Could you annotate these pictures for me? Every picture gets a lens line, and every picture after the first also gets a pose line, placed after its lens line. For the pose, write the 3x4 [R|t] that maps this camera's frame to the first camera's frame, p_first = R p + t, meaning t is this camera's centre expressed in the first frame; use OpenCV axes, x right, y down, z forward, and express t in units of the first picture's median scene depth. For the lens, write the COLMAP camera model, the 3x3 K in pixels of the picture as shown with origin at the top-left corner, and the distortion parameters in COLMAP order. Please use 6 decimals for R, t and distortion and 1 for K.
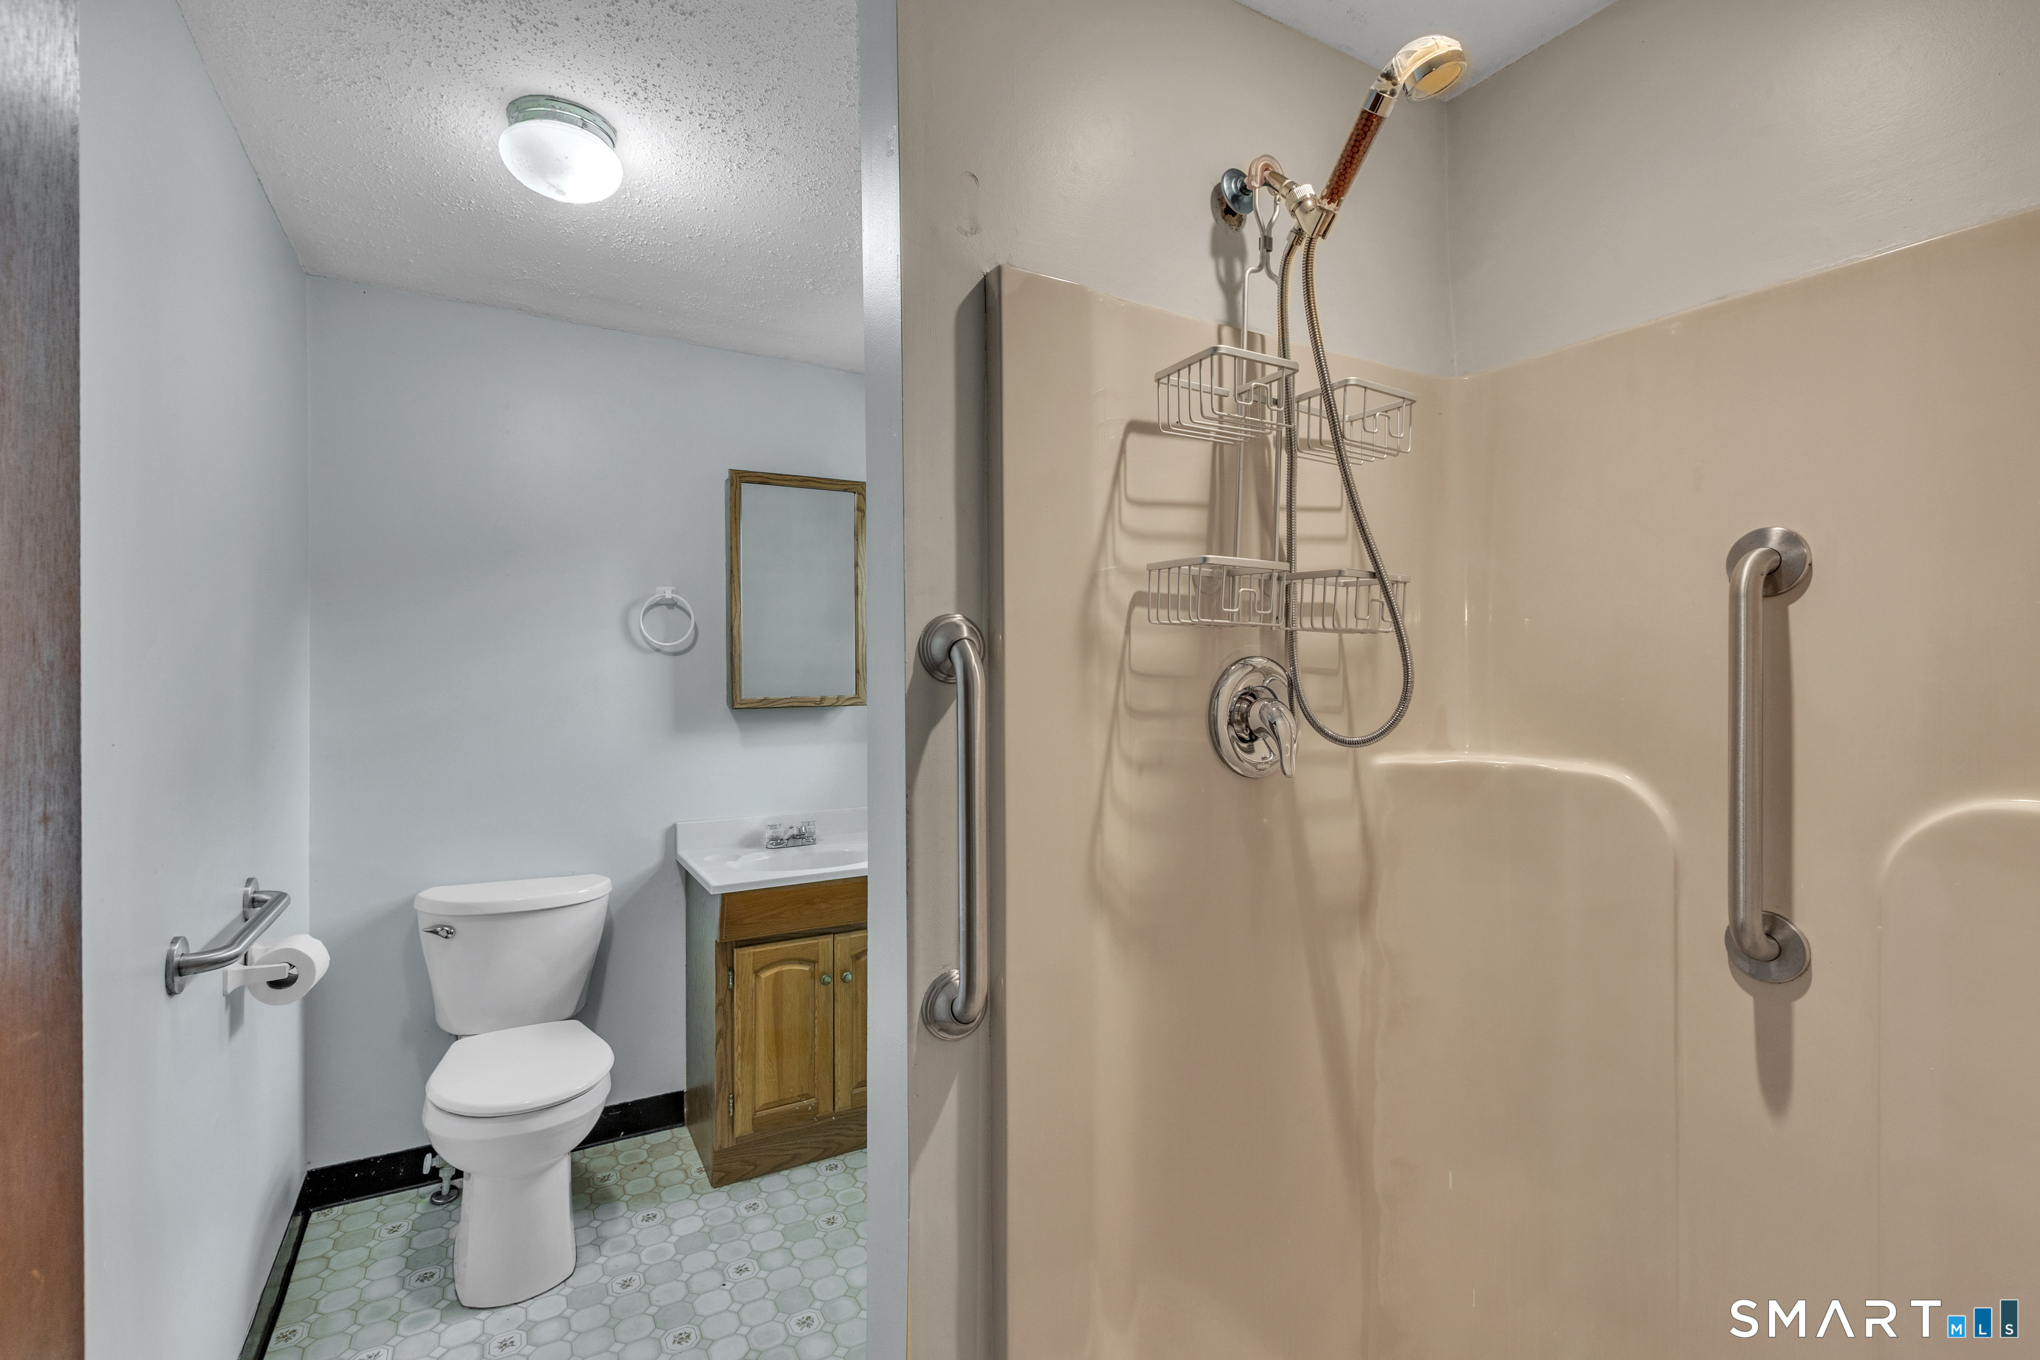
lens RADIAL K [[920.7, 0, 1016.2], [0, 920.7, 677.7], [0, 0, 1]] dist [-0.001693, -0.000825]
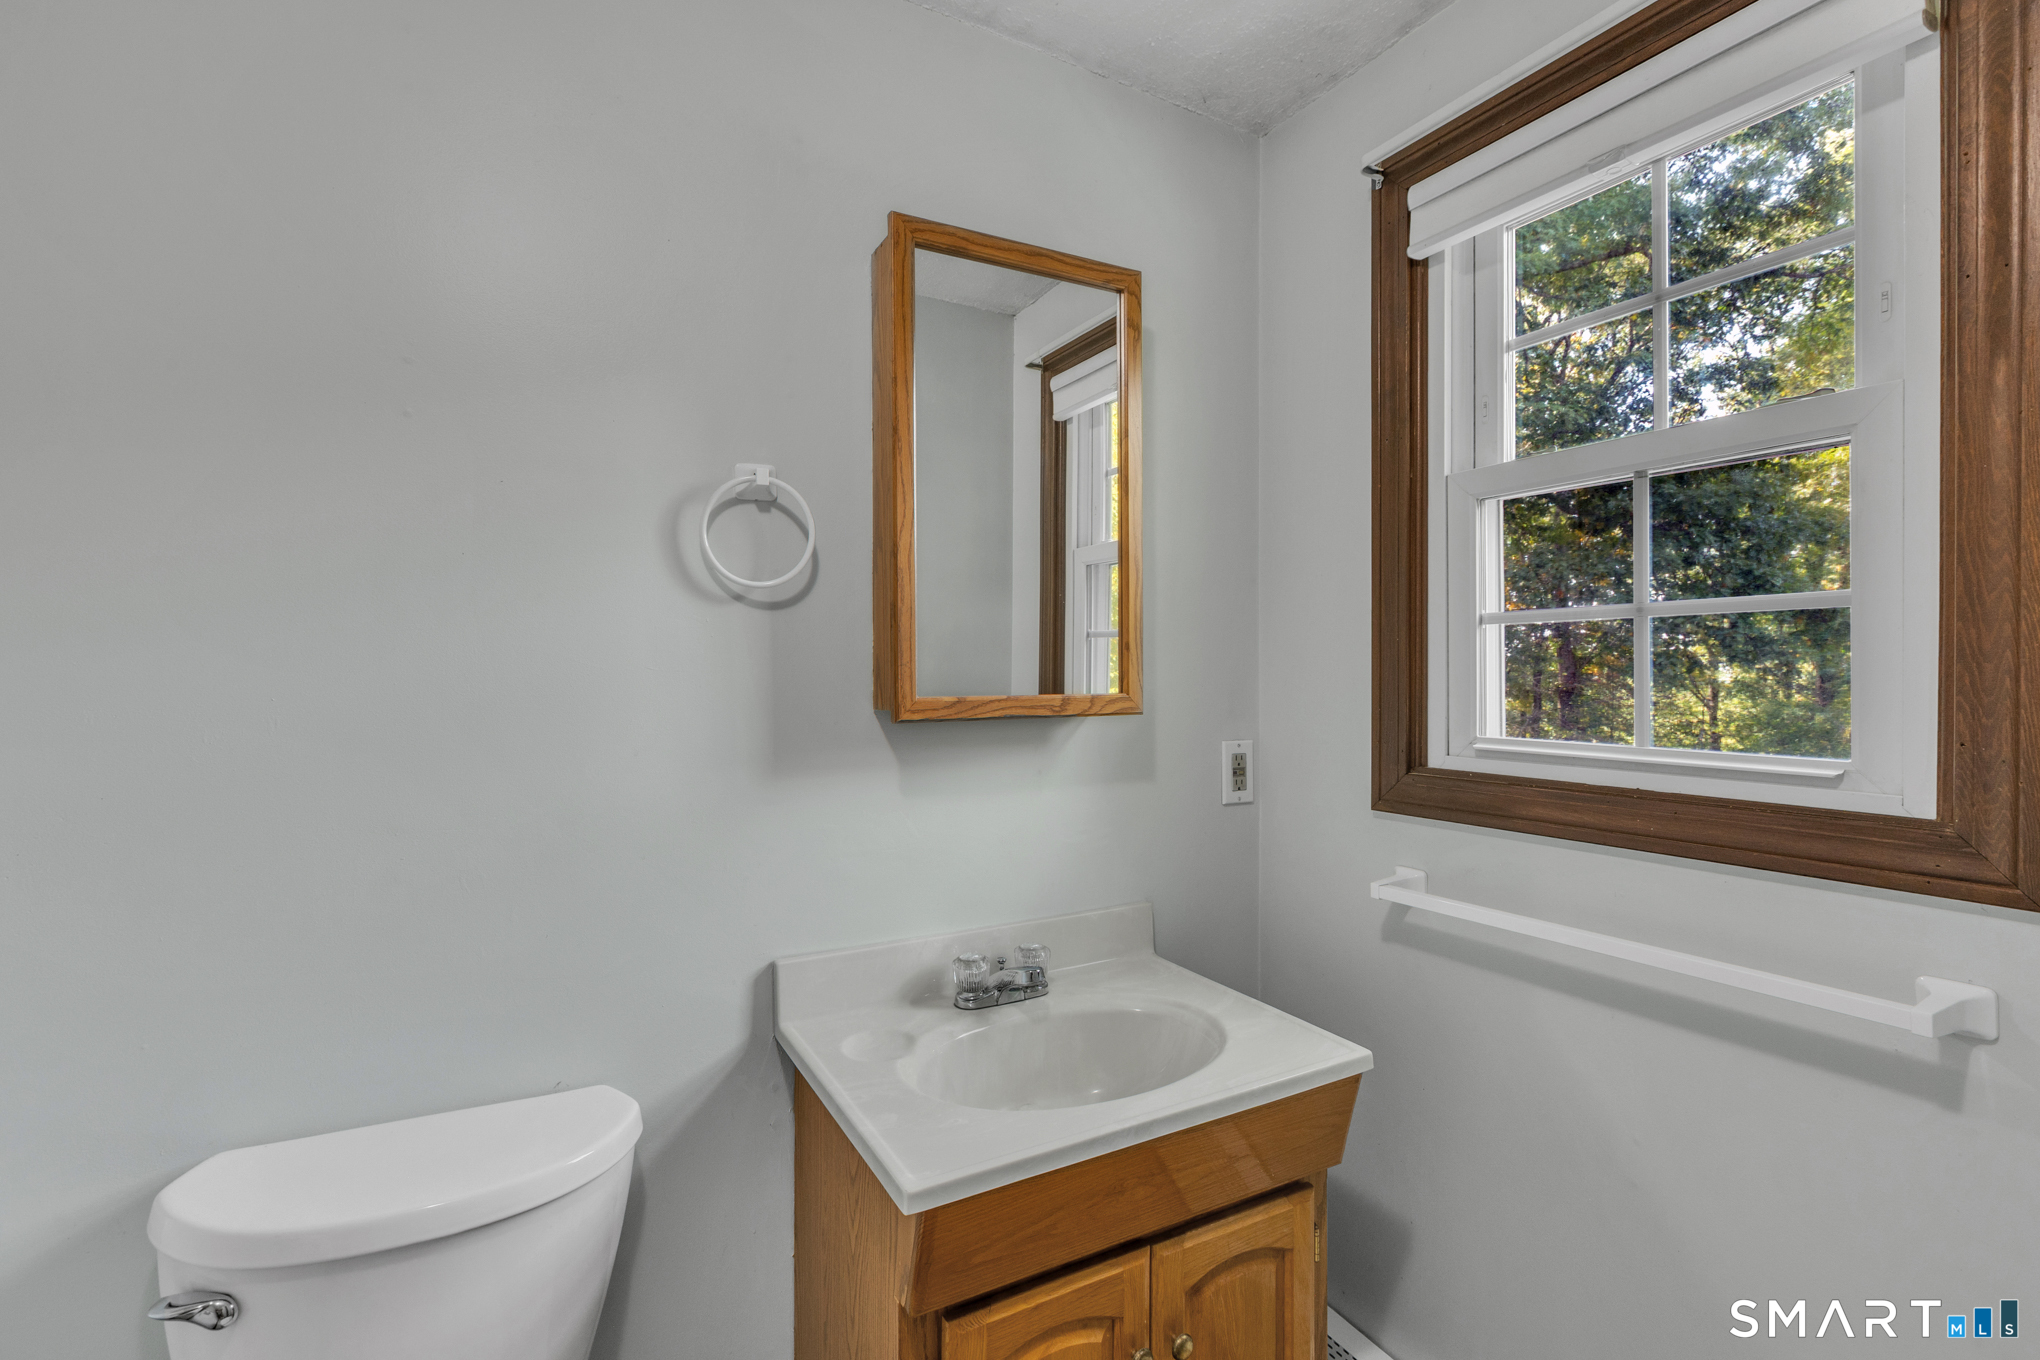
lens RADIAL K [[920.7, 0, 1023.1], [0, 920.7, 677.3], [0, 0, 1]] dist [-0.001693, -0.000825]
pose [[0.999912, 0.004235, -0.012535, -0.237400], [-0.004140, 0.999963, 0.007581, 0.006462], [0.012567, -0.007529, 0.999893, 0.529692]]
